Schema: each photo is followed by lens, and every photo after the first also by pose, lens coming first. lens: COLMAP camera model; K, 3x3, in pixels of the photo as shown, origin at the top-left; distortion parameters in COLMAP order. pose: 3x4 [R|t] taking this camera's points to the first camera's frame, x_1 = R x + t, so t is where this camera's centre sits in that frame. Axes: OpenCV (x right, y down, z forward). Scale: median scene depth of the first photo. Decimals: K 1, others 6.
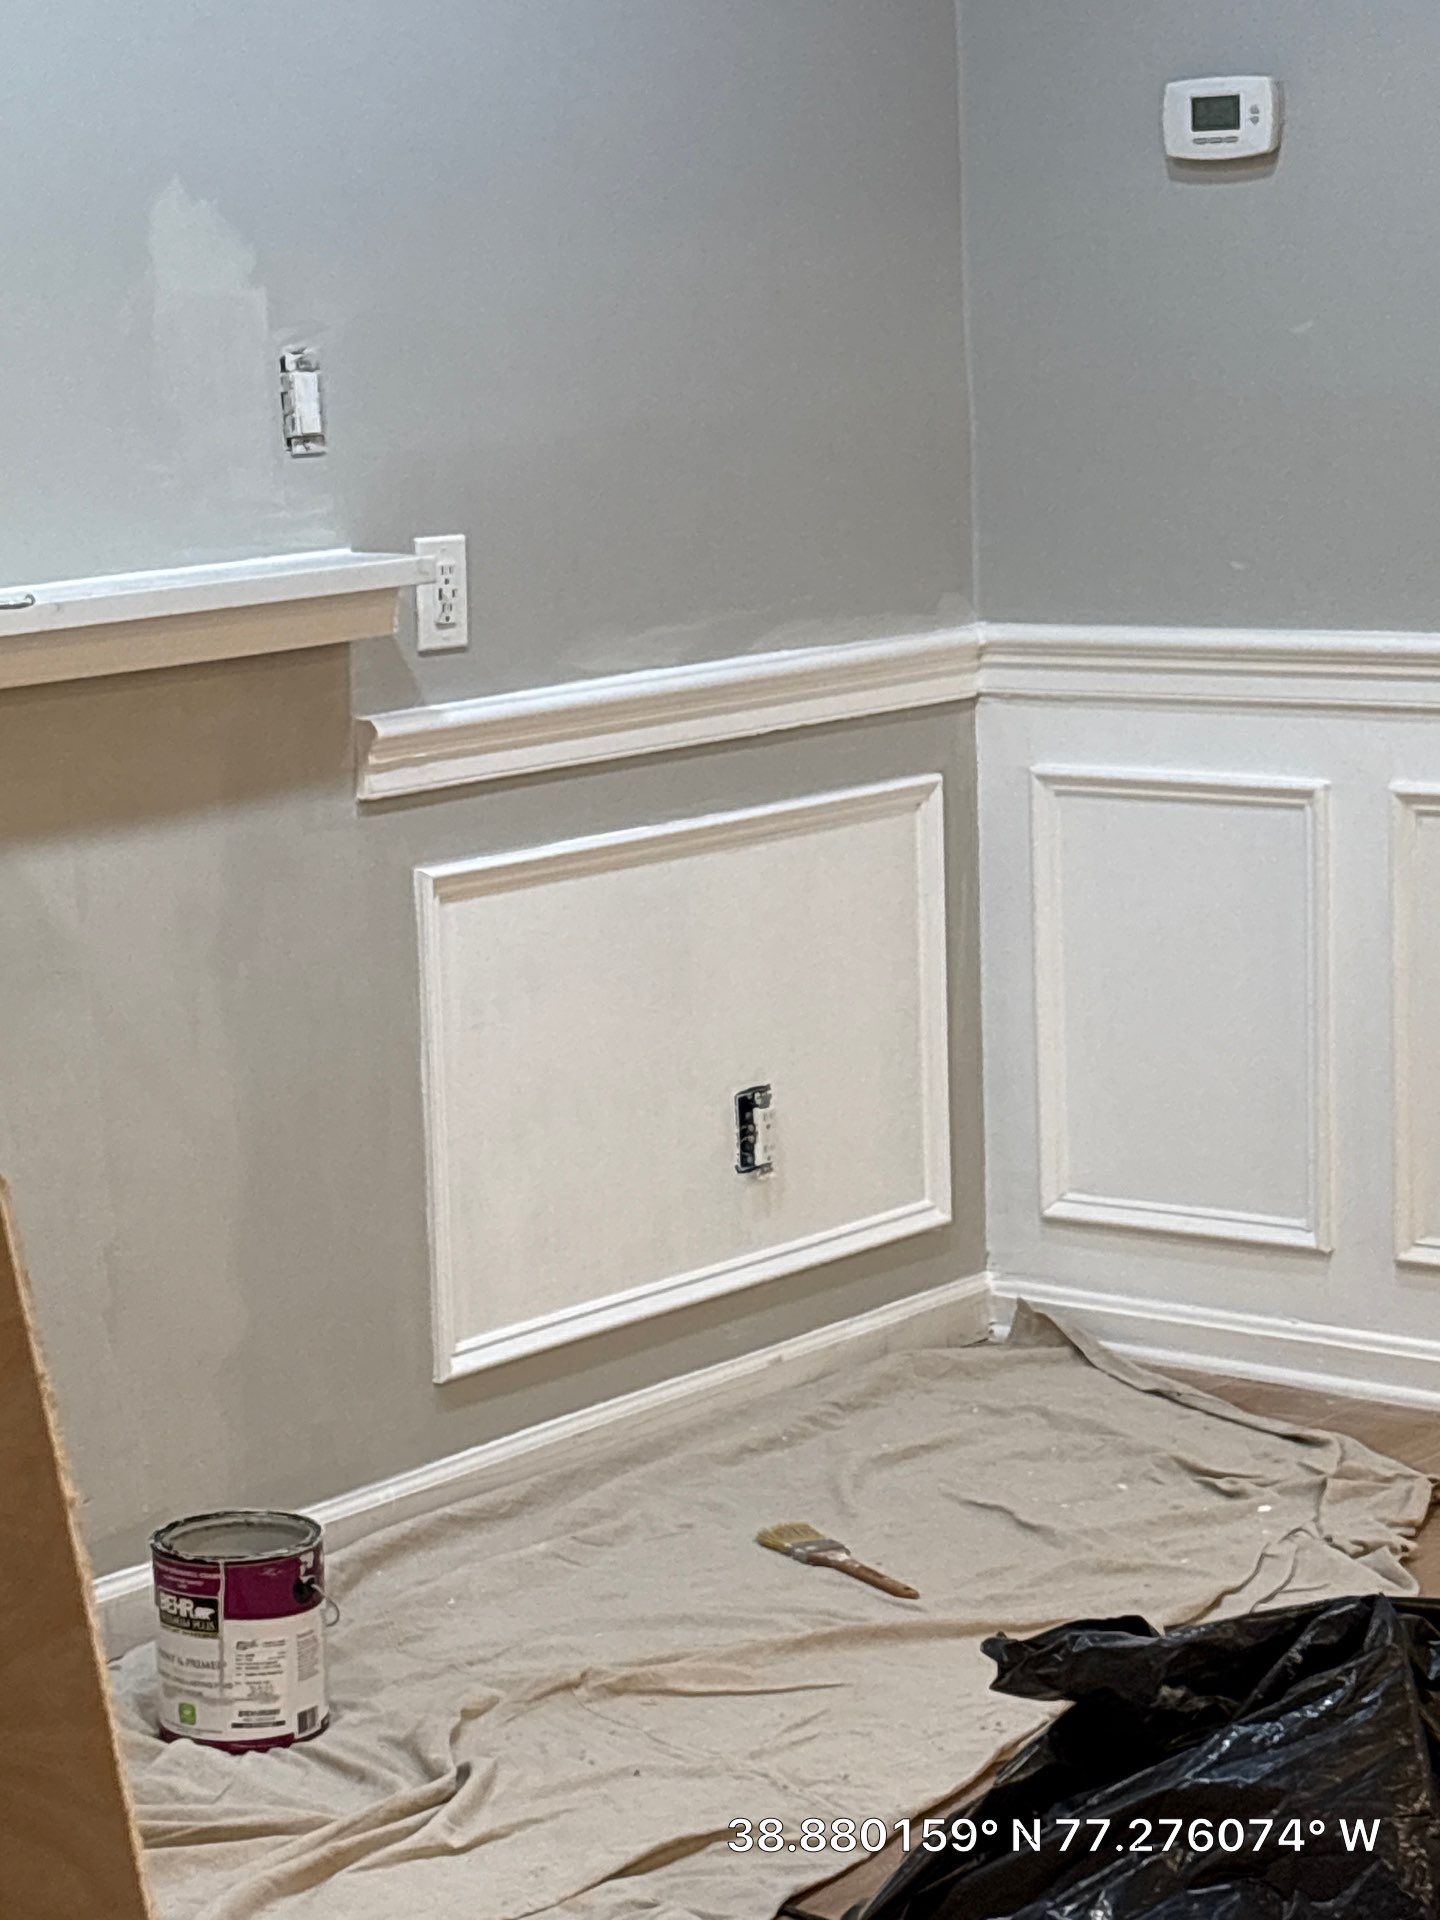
lens RADIAL K [[4654.8, 0, 719.7], [0, 4654.8, 958.2], [0, 0, 1]] dist [0.257566, 0.000000]
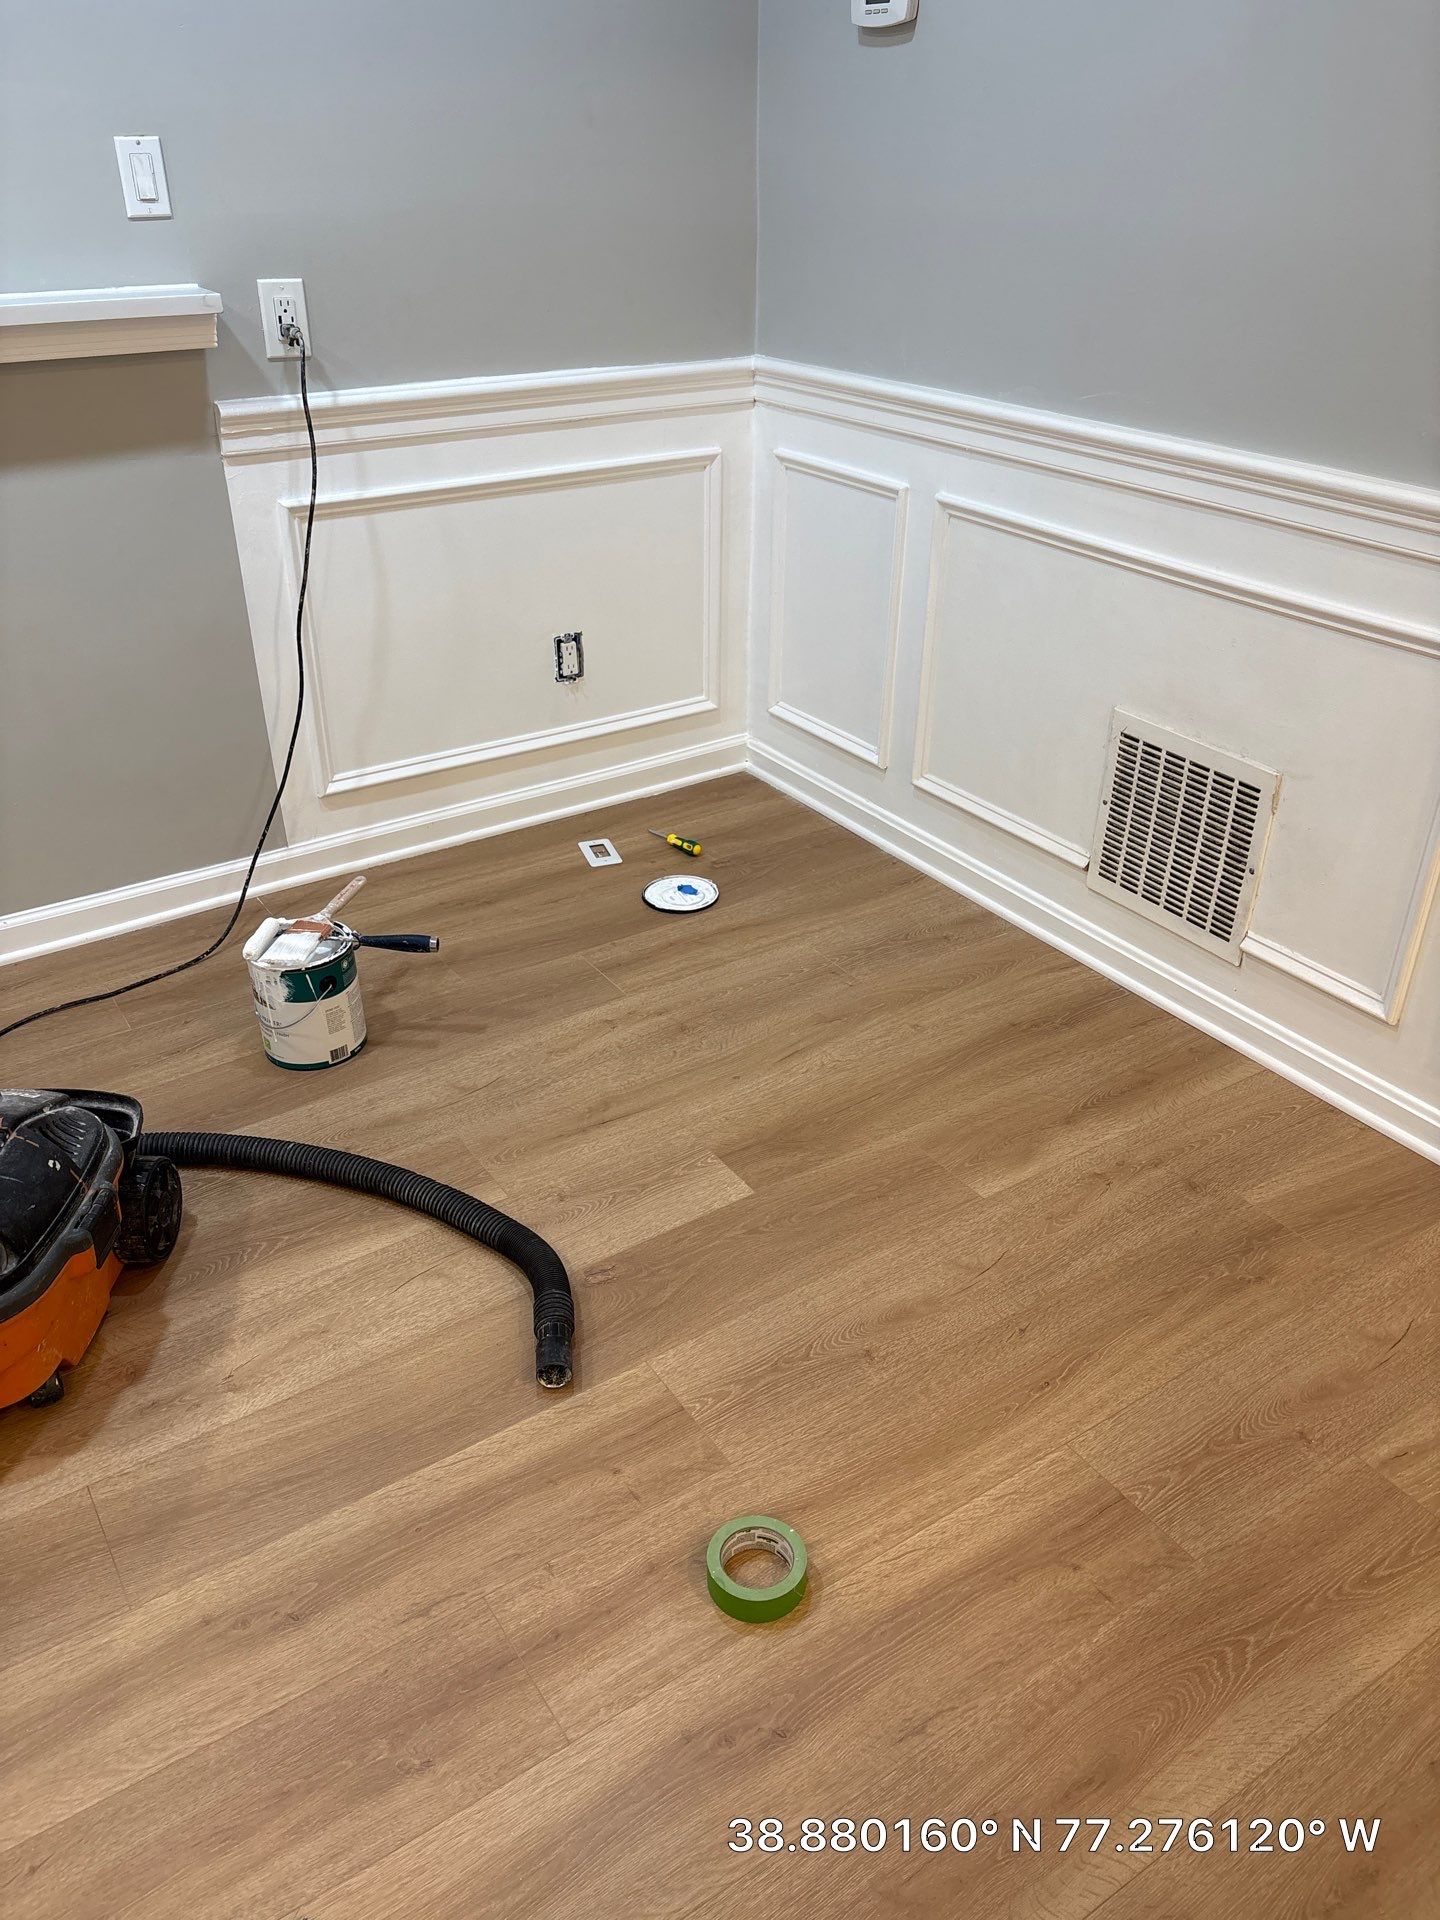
lens RADIAL K [[1455.1, 0, 716.7], [0, 1455.1, 967.0], [0, 0, 1]] dist [0.019224, -0.009774]
pose [[0.953953, 0.180102, -0.239869, 0.217965], [-0.082323, 0.926171, 0.368009, -0.063652], [0.288439, -0.331316, 0.898350, 0.484178]]
